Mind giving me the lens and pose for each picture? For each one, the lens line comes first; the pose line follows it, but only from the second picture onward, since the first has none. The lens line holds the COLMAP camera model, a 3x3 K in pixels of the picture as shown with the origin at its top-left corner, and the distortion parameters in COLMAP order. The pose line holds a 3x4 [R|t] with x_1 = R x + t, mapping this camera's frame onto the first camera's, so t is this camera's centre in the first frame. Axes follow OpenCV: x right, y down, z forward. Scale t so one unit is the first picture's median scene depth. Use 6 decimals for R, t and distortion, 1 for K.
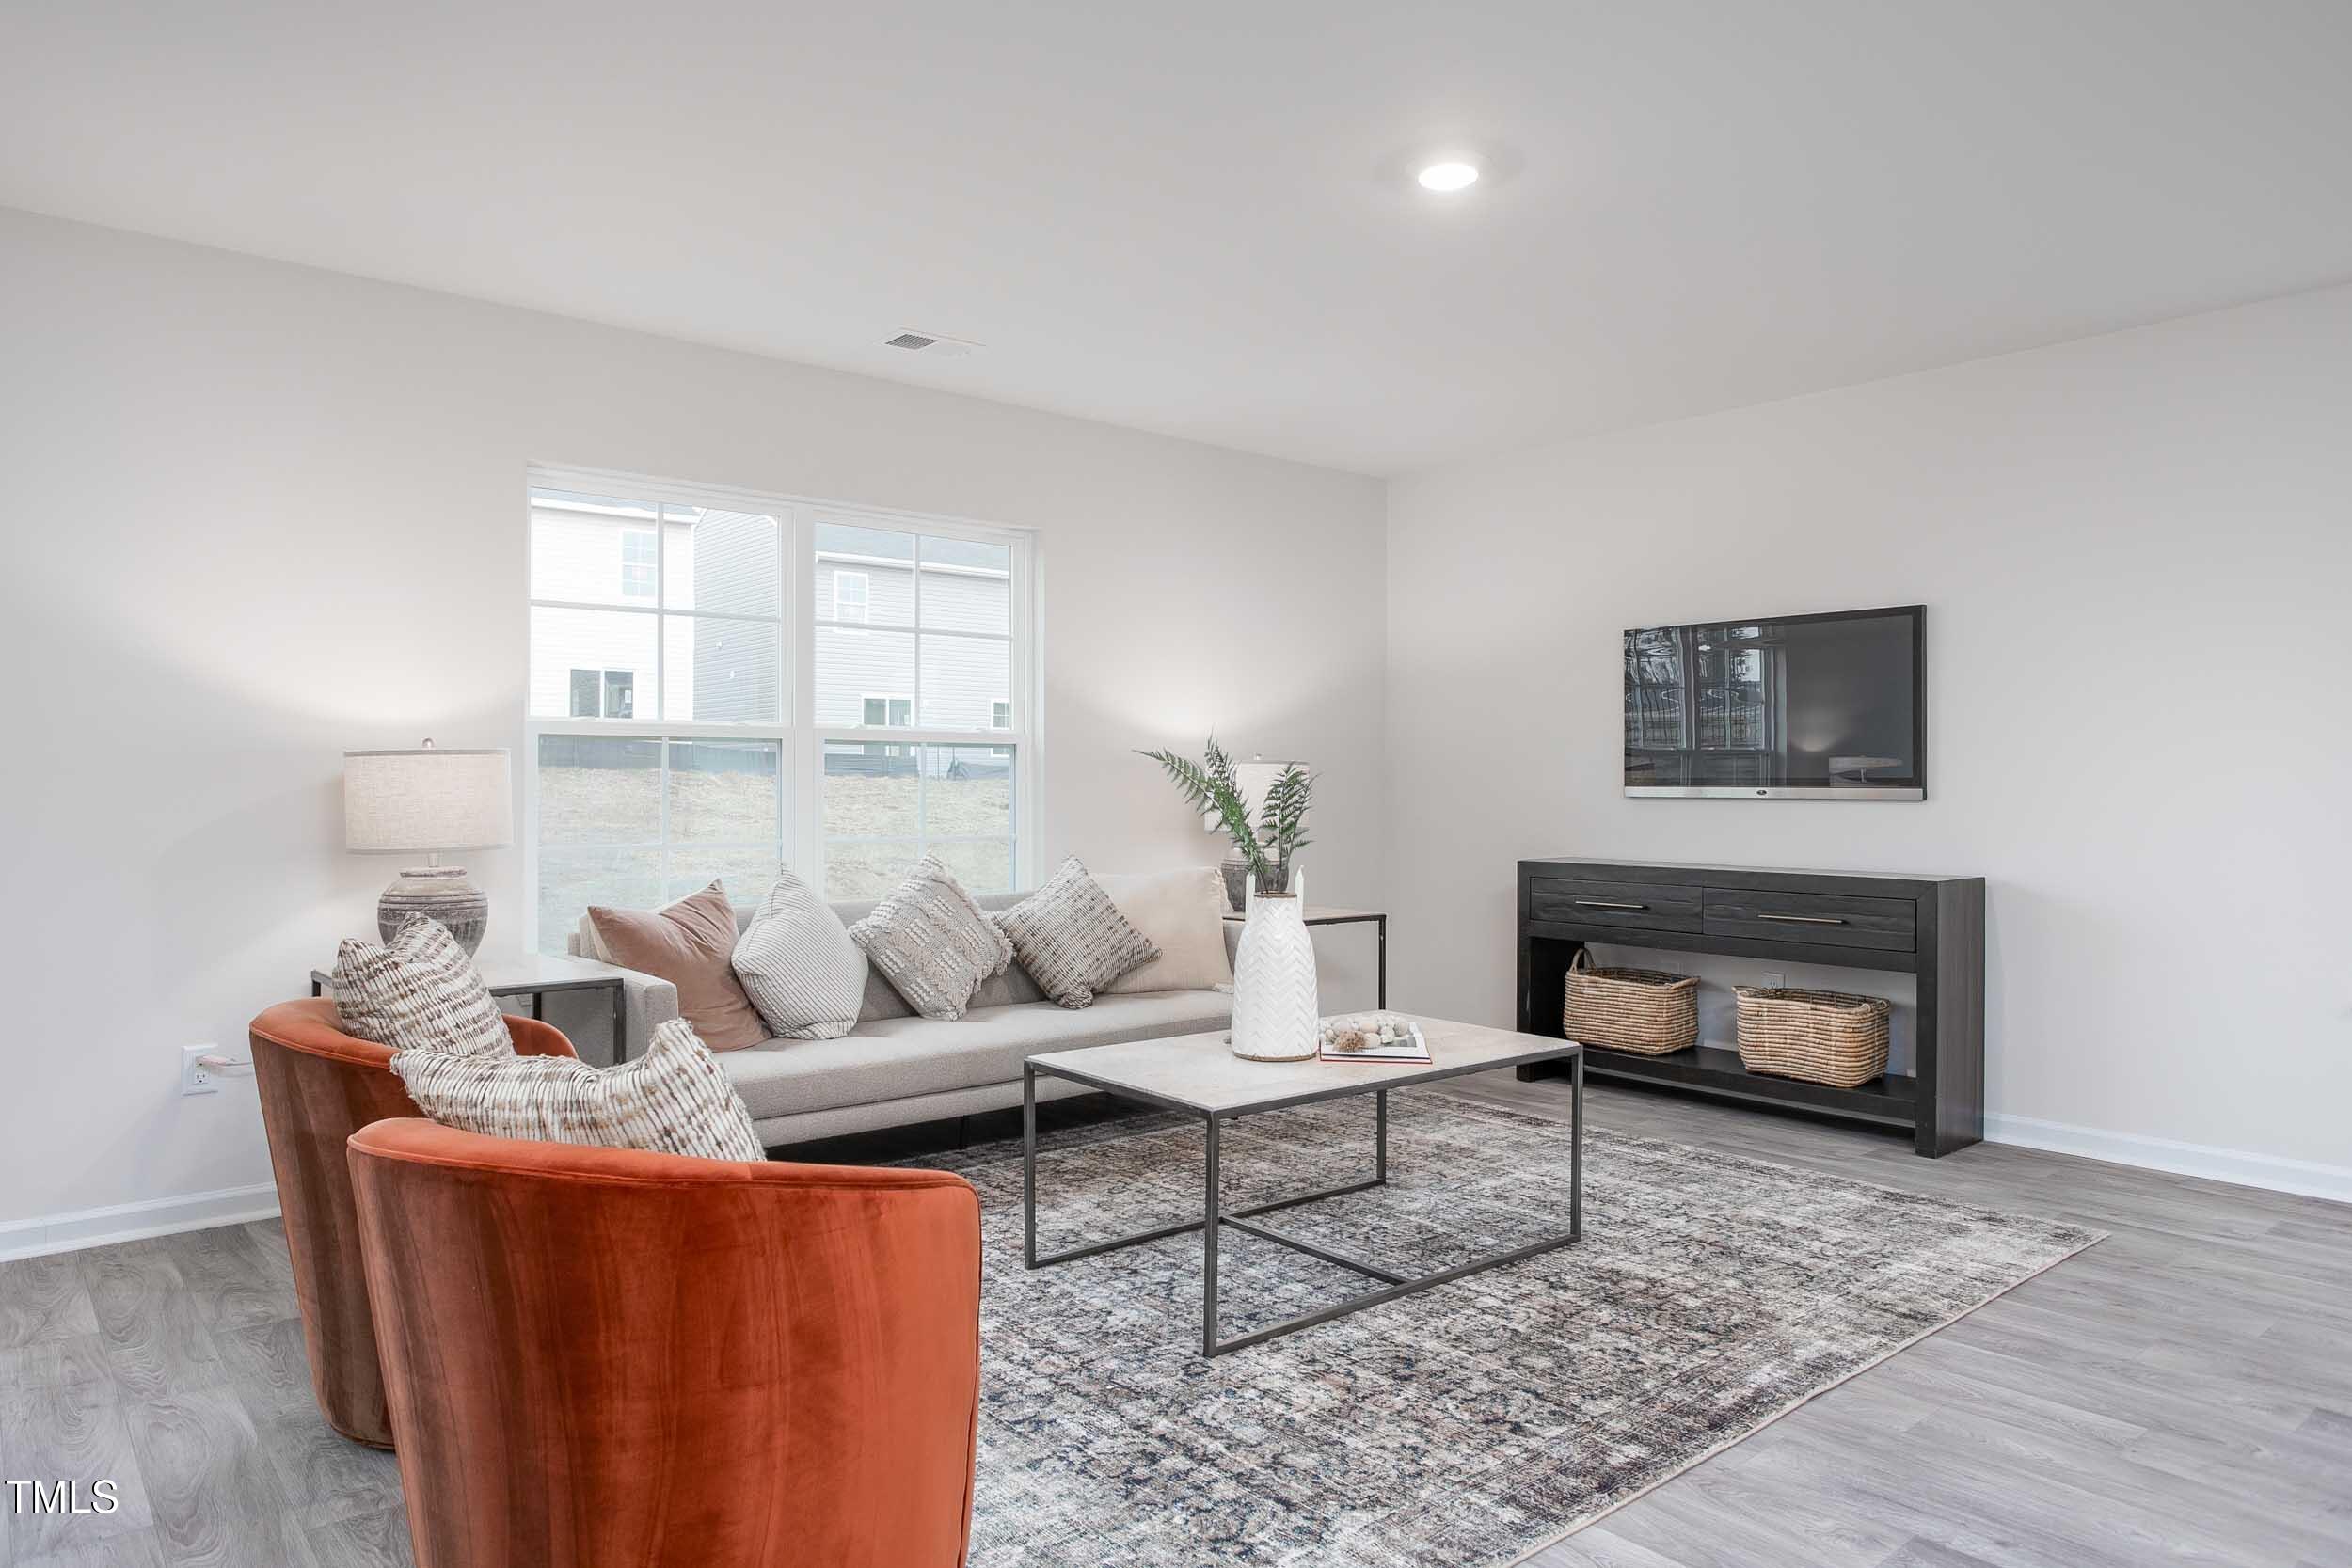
lens RADIAL K [[1478.9, 0, 1179.0], [0, 1478.9, 773.3], [0, 0, 1]] dist [-0.050889, -0.006866]
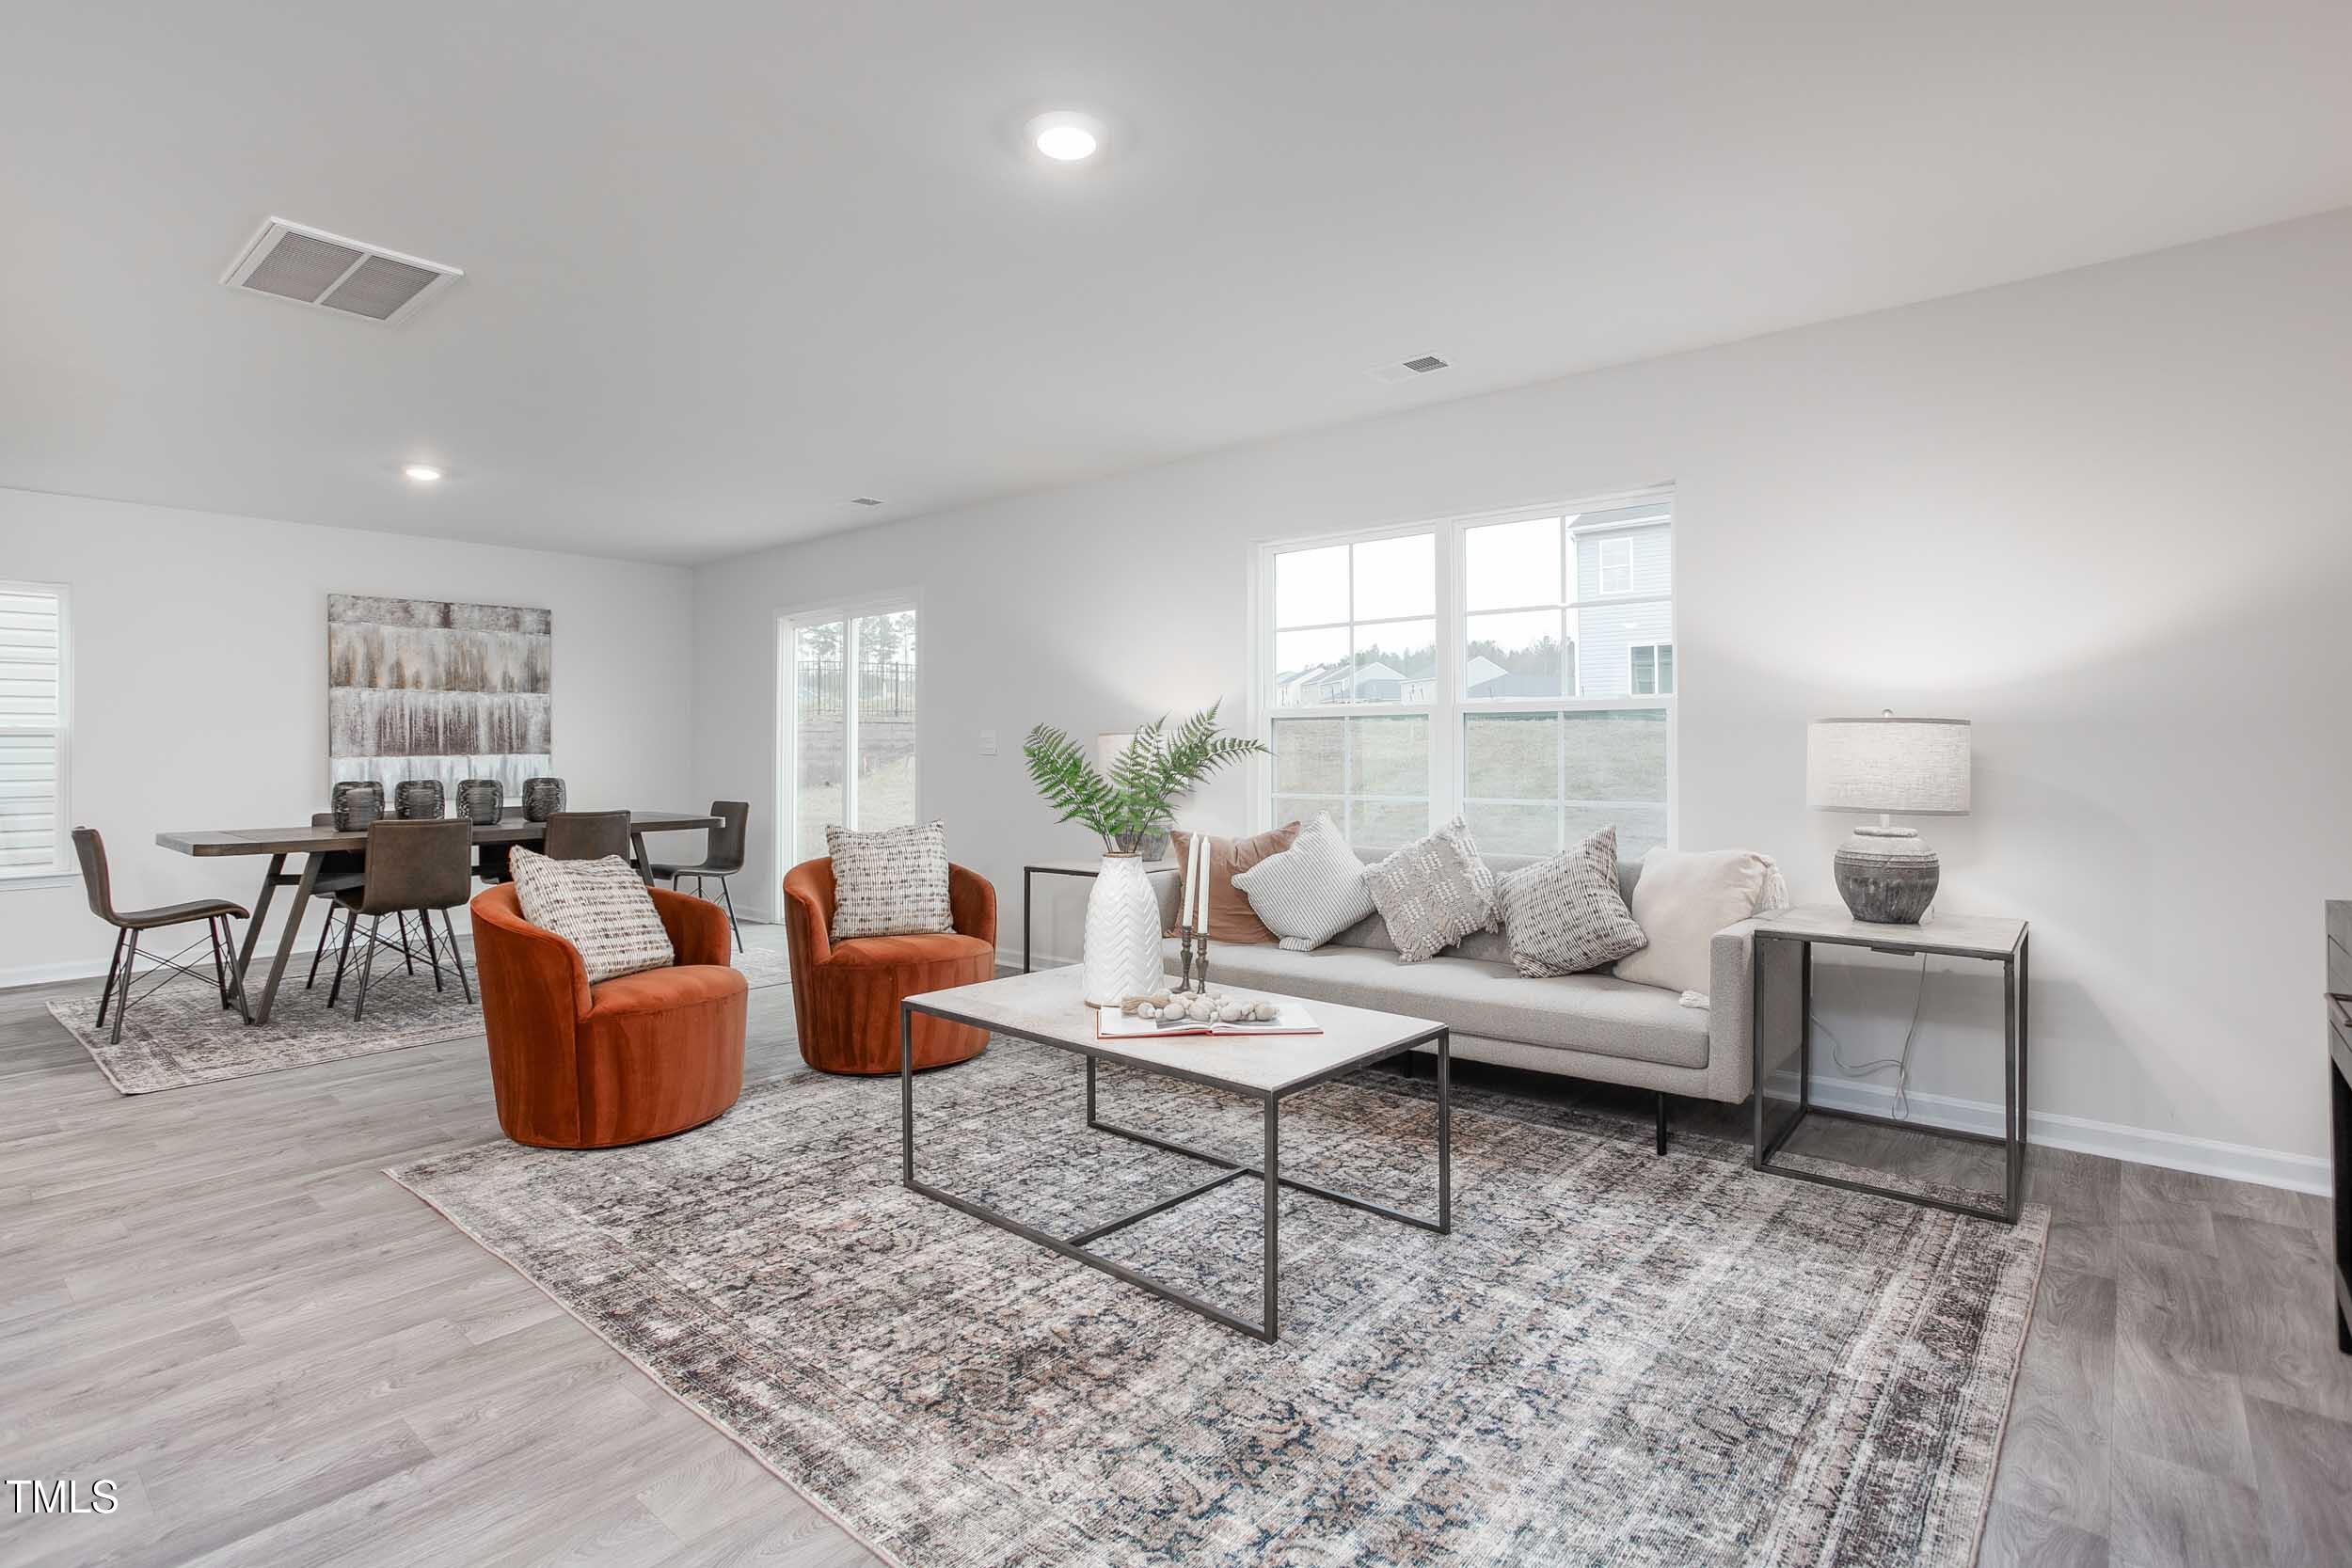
lens RADIAL K [[1159.7, 0, 1164.5], [0, 1159.7, 747.4], [0, 0, 1]] dist [-0.039202, 0.007051]
pose [[0.157610, -0.001028, -0.987501, 0.985875], [0.010359, 0.999946, 0.000612, 0.001249], [0.987447, -0.010326, 0.157612, 0.968324]]
